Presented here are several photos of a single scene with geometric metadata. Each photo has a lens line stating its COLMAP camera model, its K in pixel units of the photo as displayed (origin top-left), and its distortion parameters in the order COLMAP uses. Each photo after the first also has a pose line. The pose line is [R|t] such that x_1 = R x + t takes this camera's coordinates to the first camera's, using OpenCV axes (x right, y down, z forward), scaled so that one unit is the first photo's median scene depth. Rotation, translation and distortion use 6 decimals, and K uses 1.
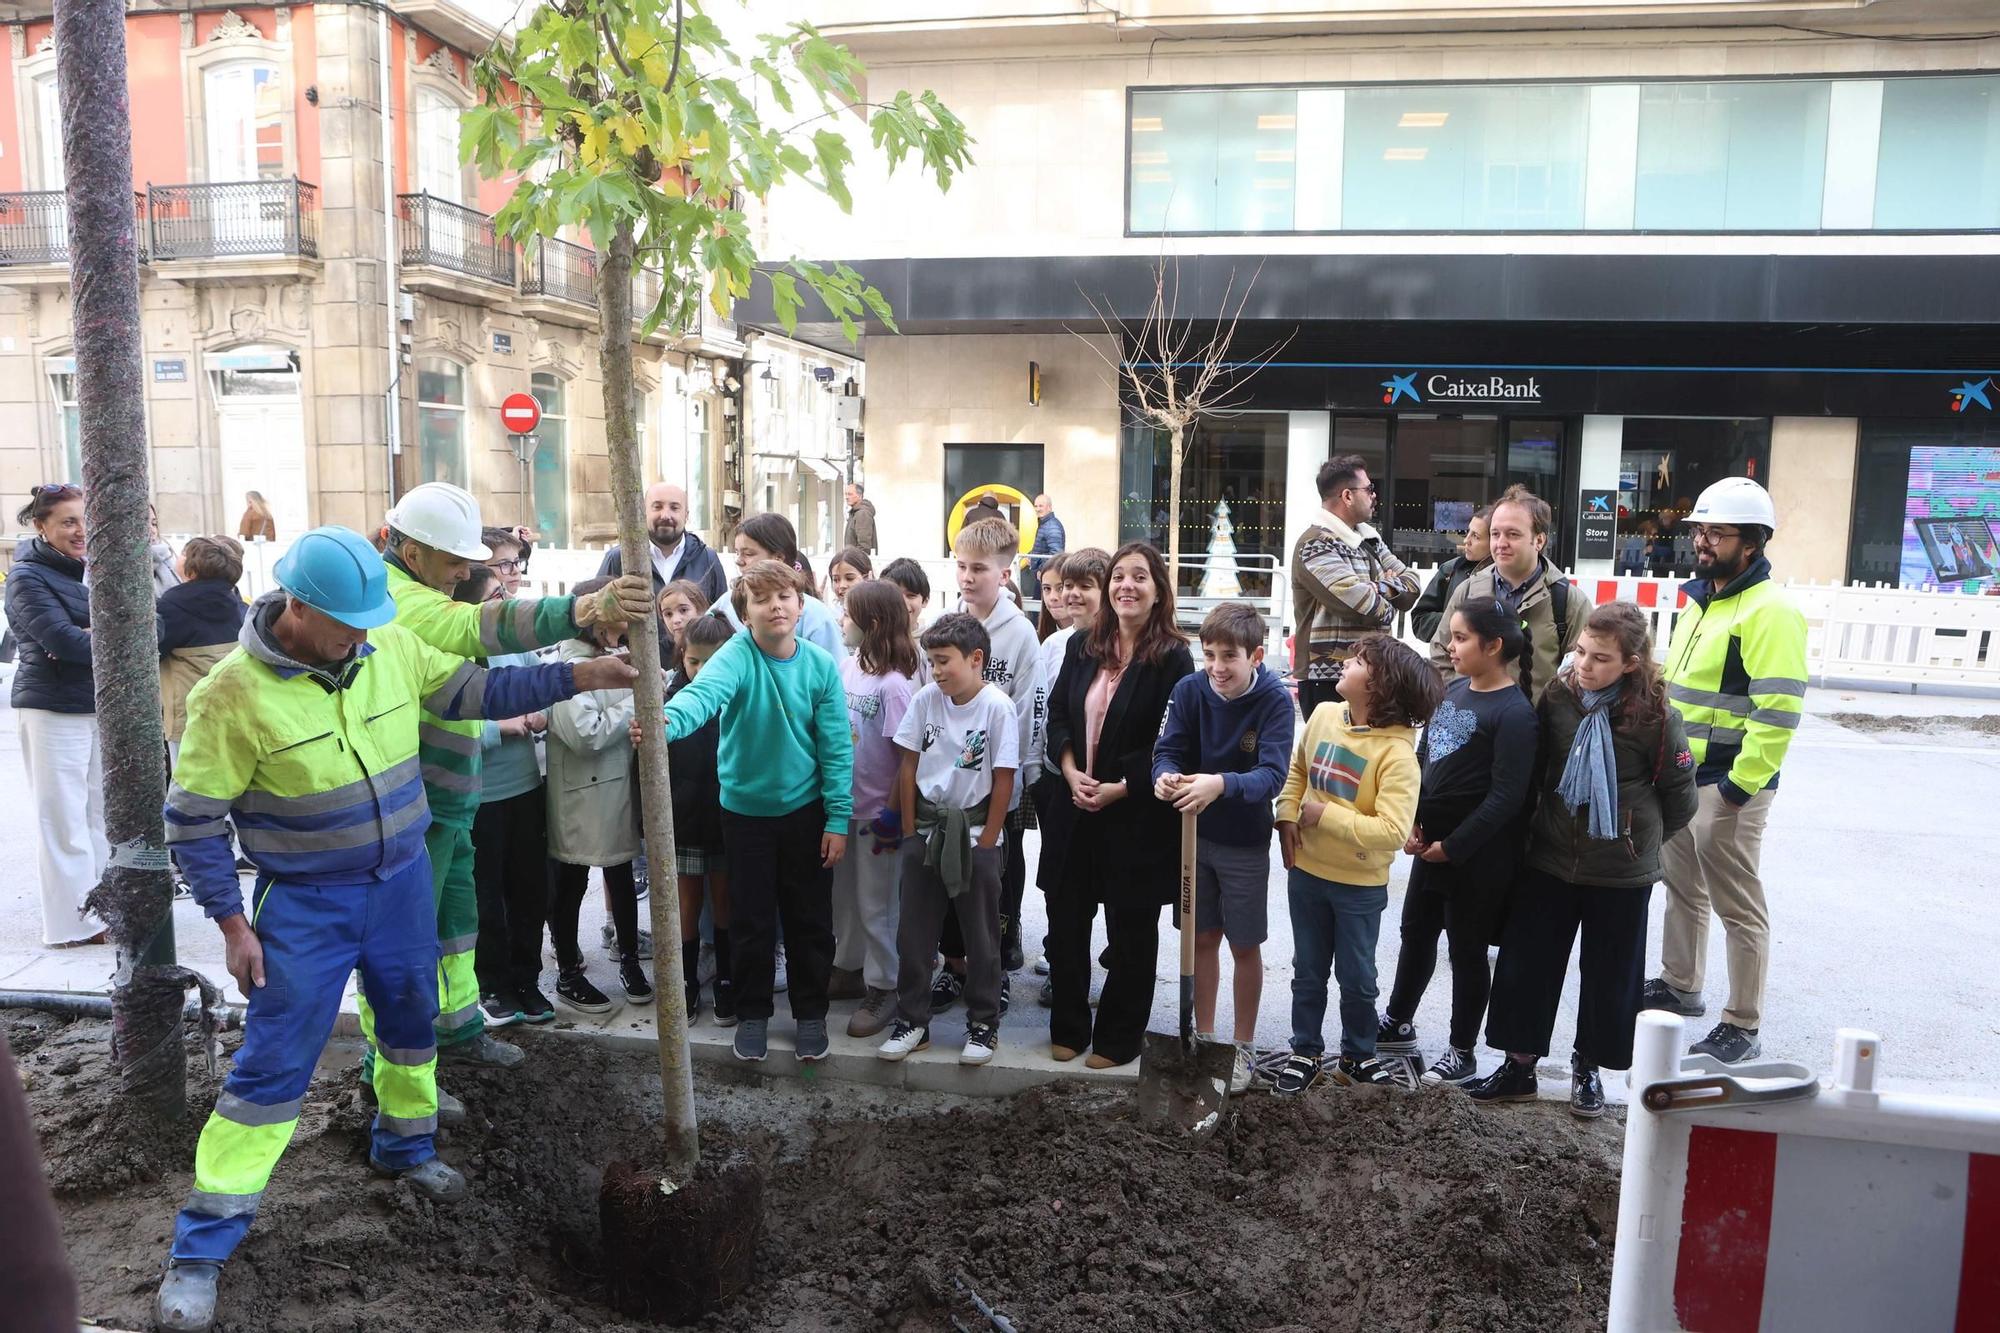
lens RADIAL K [[1366.1, 0, 1004.7], [0, 1366.1, 661.6], [0, 0, 1]] dist [-0.103334, 0.072455]
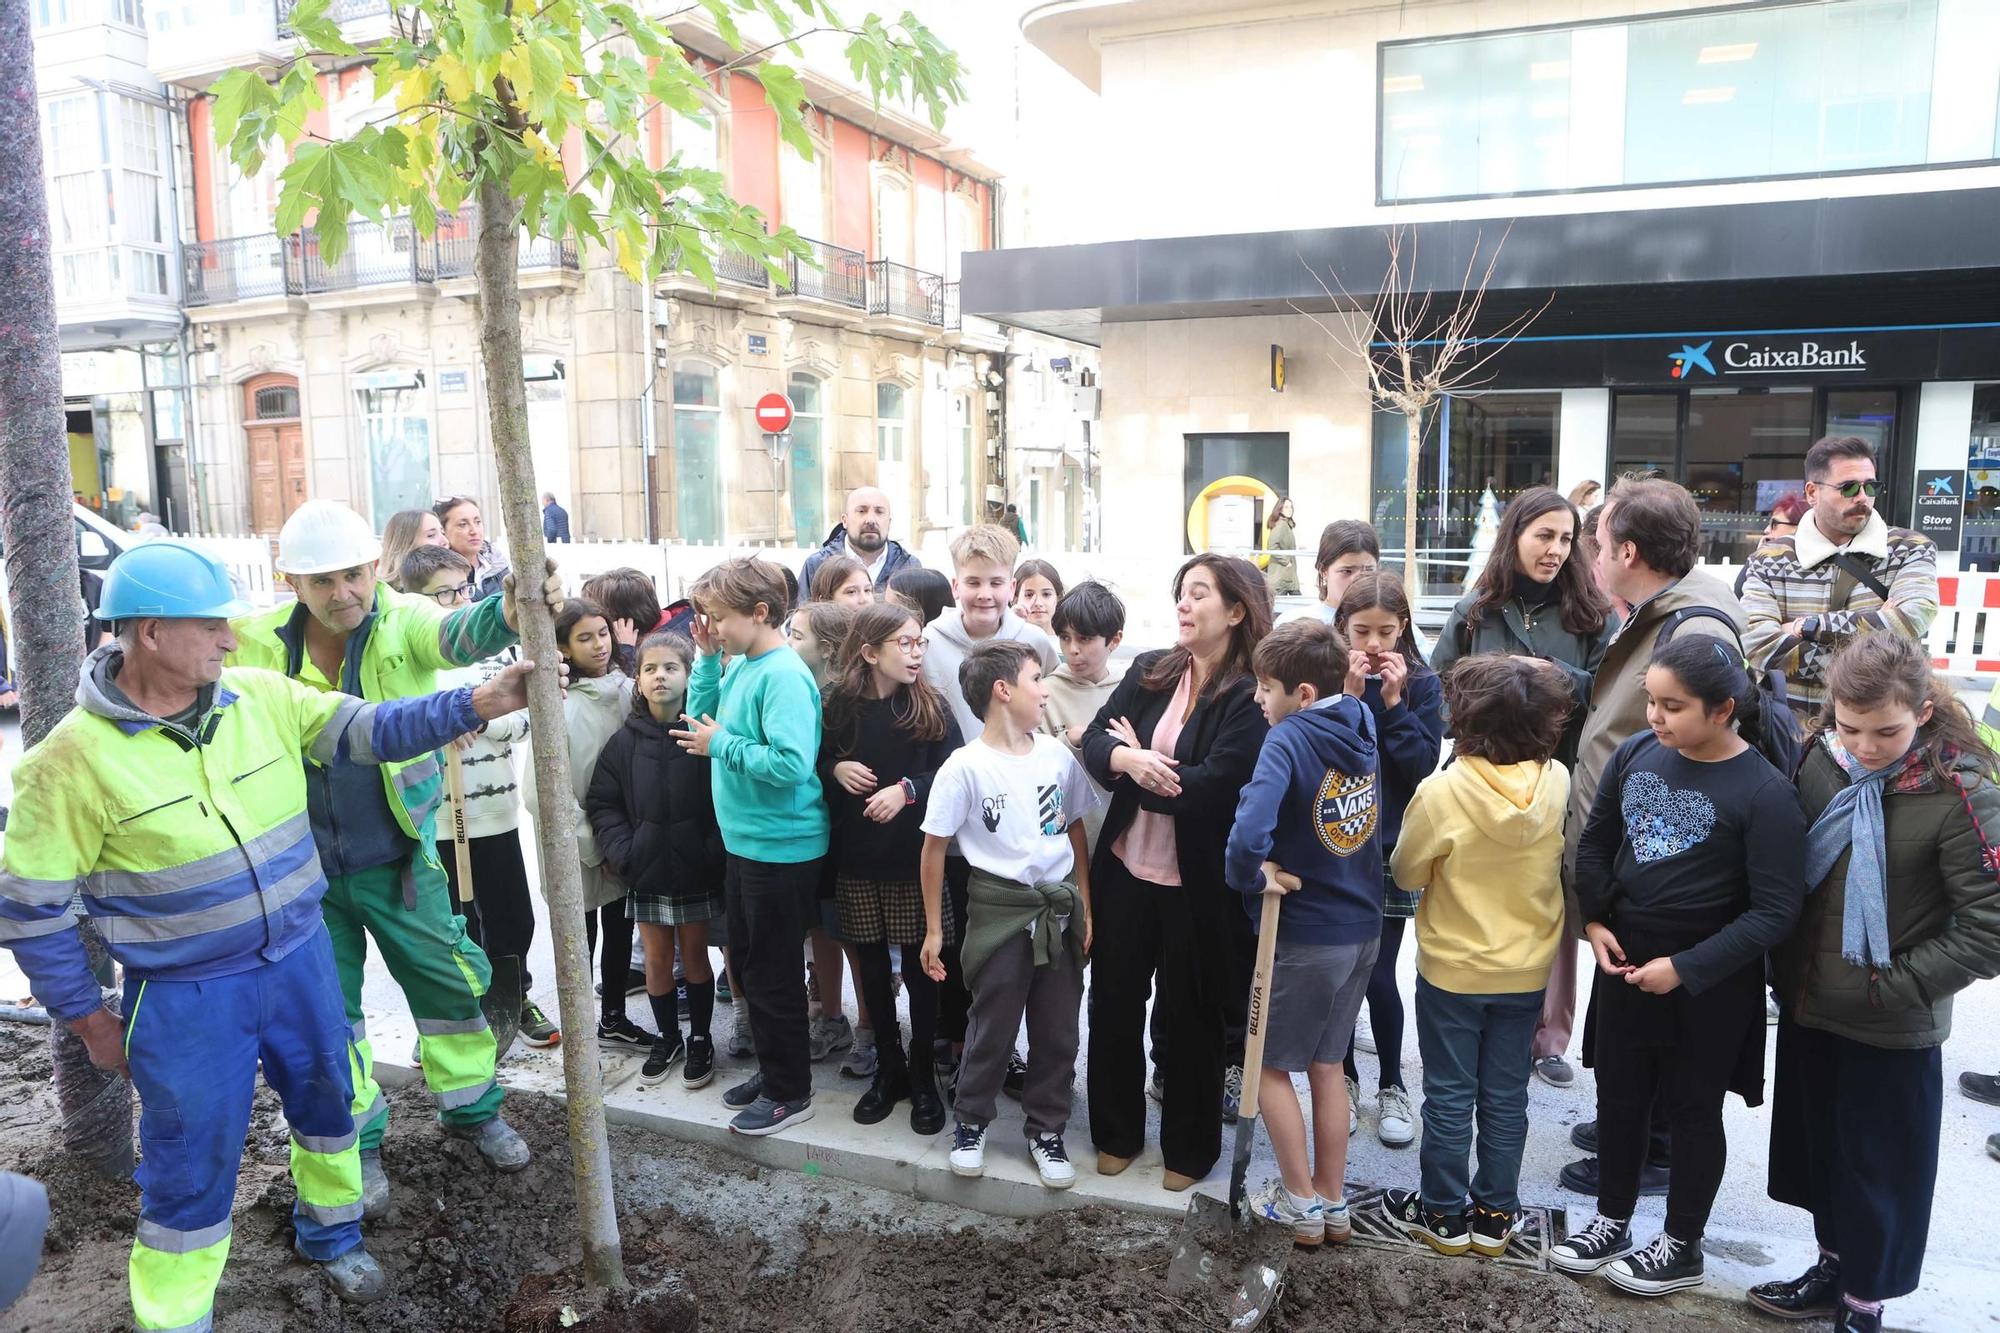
lens RADIAL K [[1366.1, 0, 1006.7], [0, 1366.1, 657.3], [0, 0, 1]] dist [-0.103104, 0.073993]
pose [[0.976742, 0.008068, -0.214268, 0.162596], [-0.007439, 0.999965, 0.003738, -0.027401], [0.214291, -0.002057, 0.976768, 0.189540]]
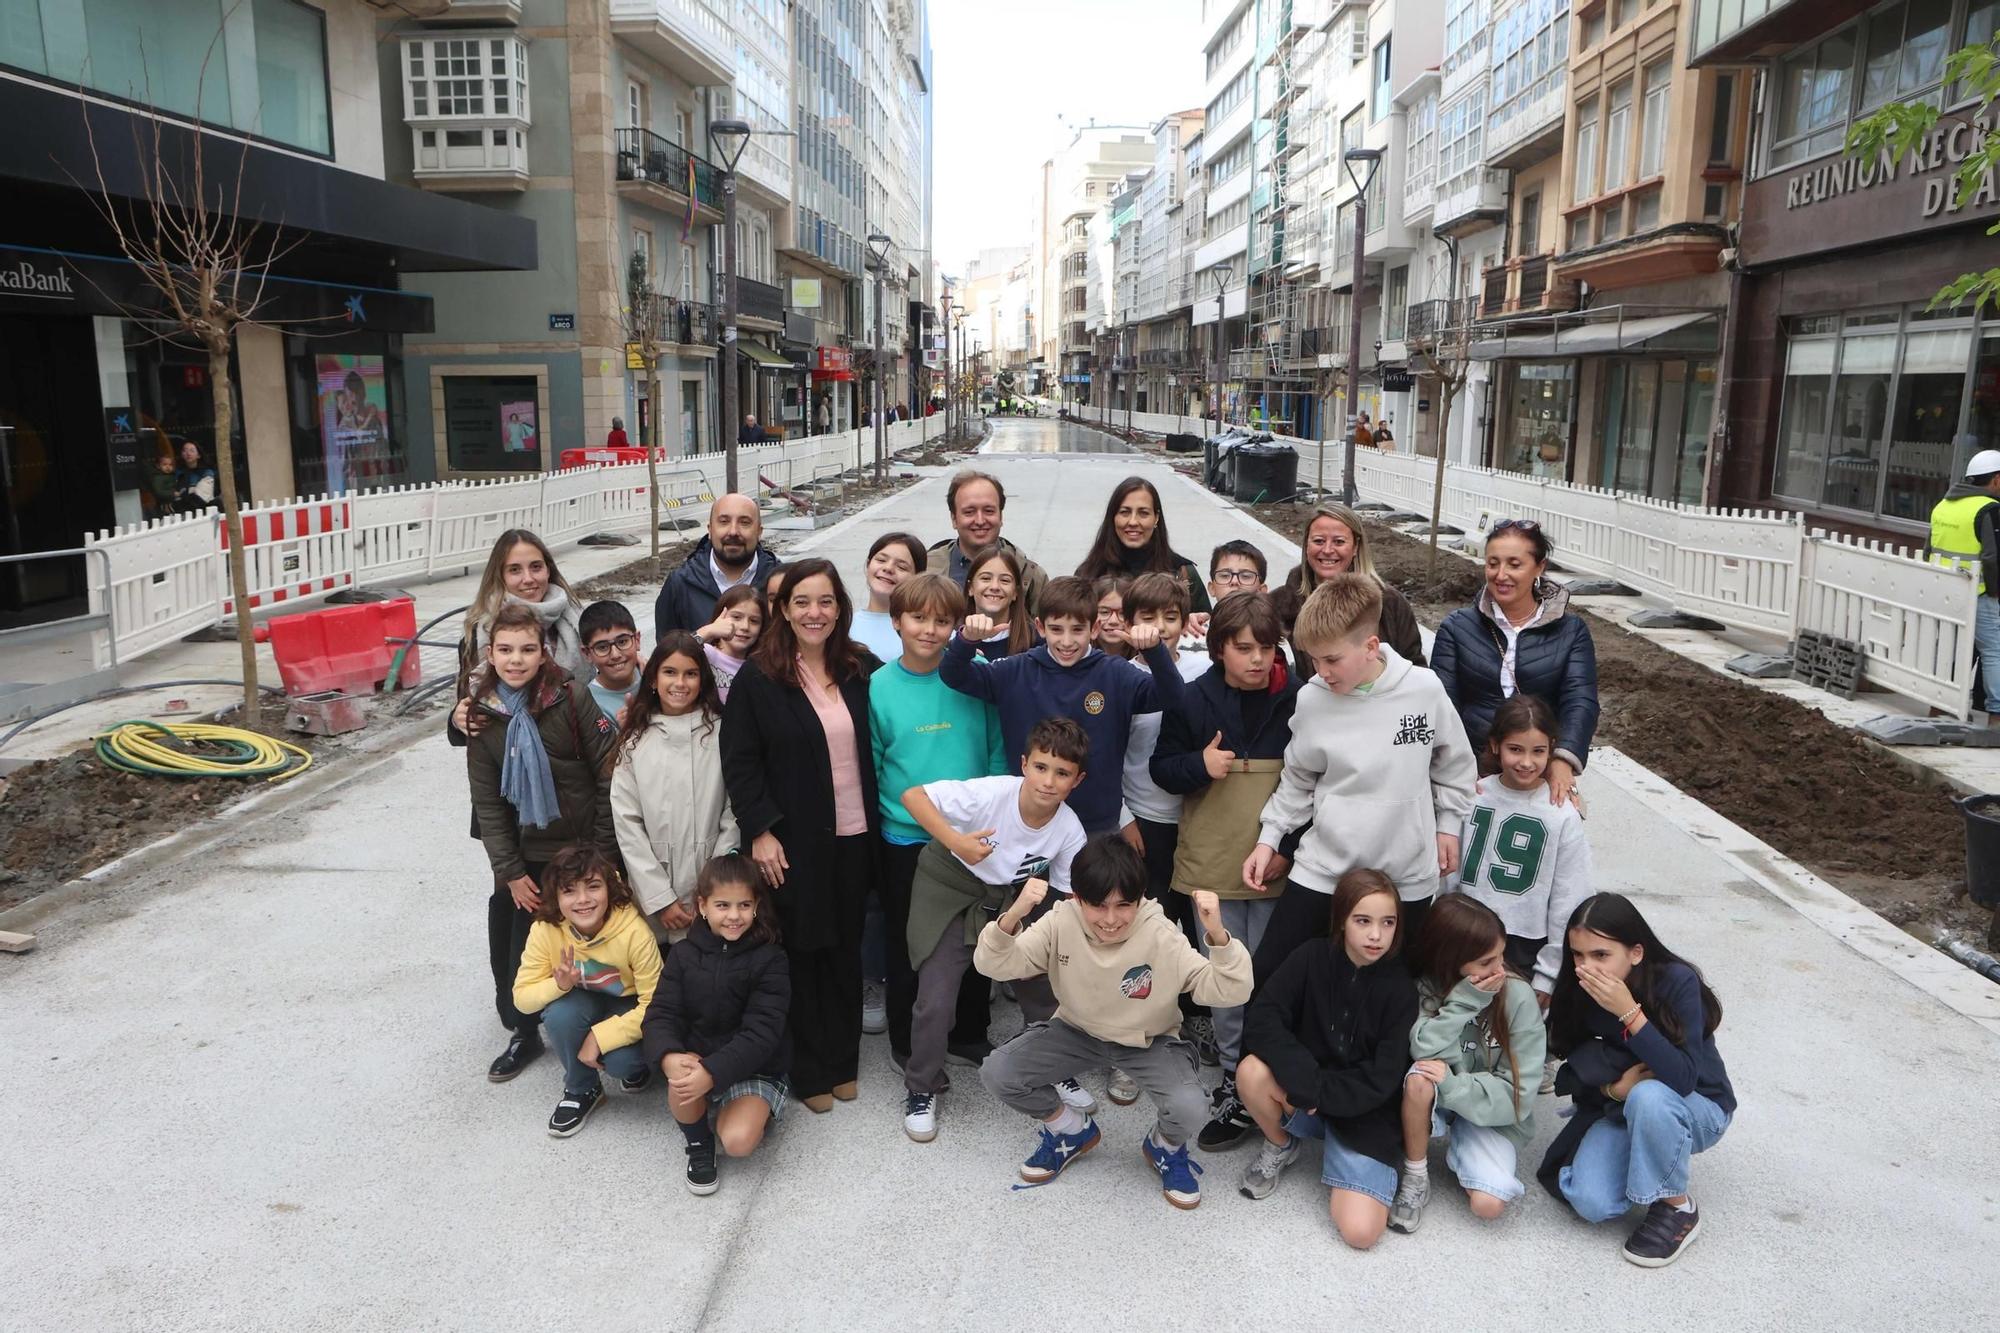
lens RADIAL K [[1366.1, 0, 1004.7], [0, 1366.1, 661.6], [0, 0, 1]] dist [-0.103334, 0.072455]
pose [[-0.088040, -0.214605, 0.972725, -1.693137], [0.126403, 0.966216, 0.224610, -0.340827], [-0.988064, 0.142730, -0.057939, 1.978499]]
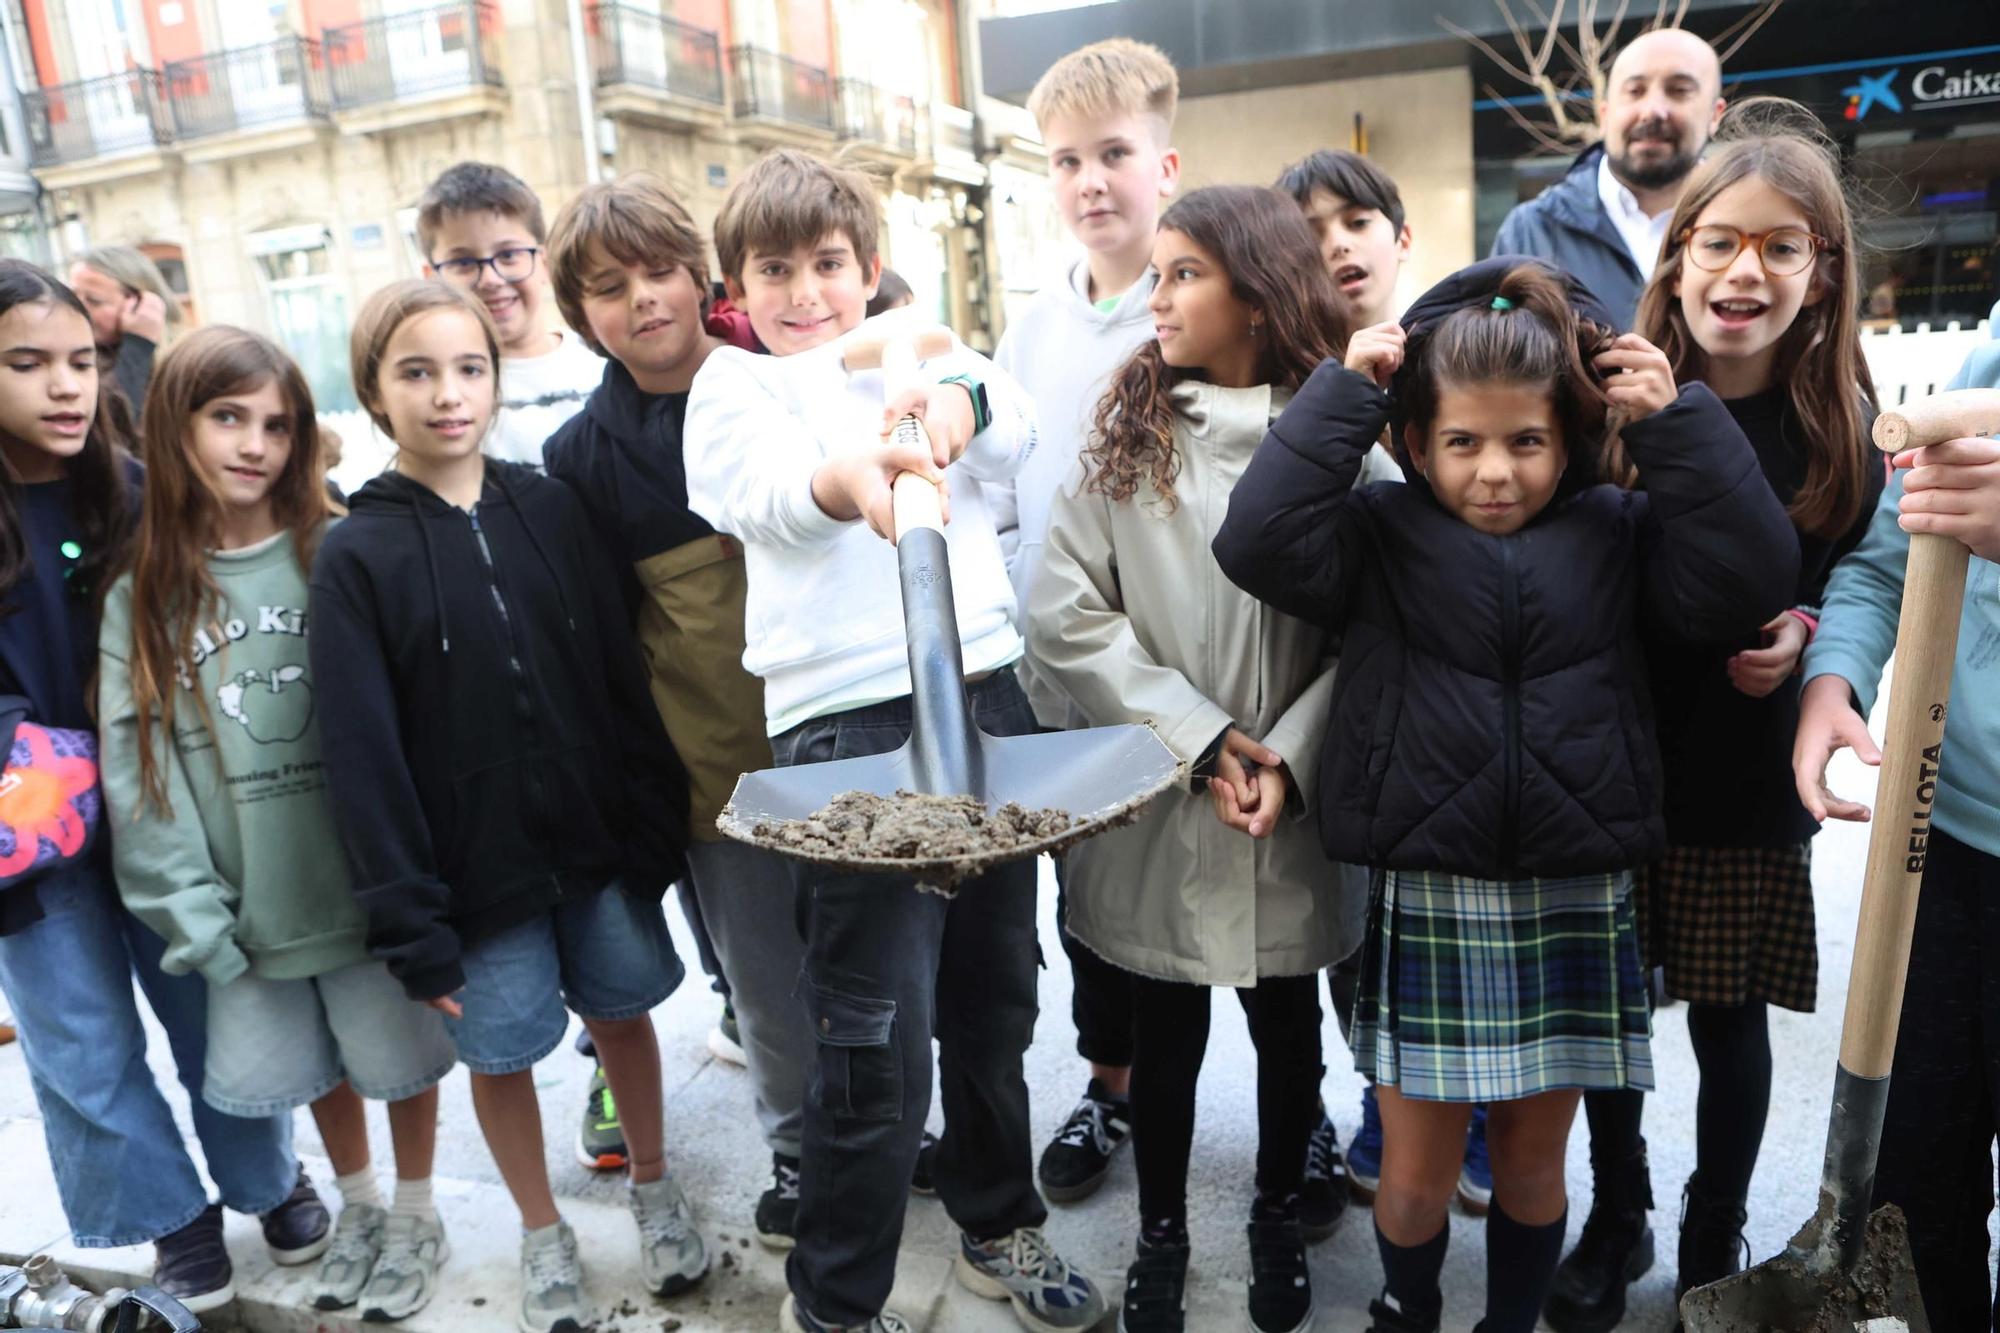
lens RADIAL K [[1366.1, 0, 1004.7], [0, 1366.1, 661.6], [0, 0, 1]] dist [-0.103334, 0.072455]
pose [[0.982516, -0.039427, -0.181954, -0.201994], [0.057912, 0.993557, 0.097422, 0.028709], [0.176941, -0.106256, 0.978469, 0.677581]]
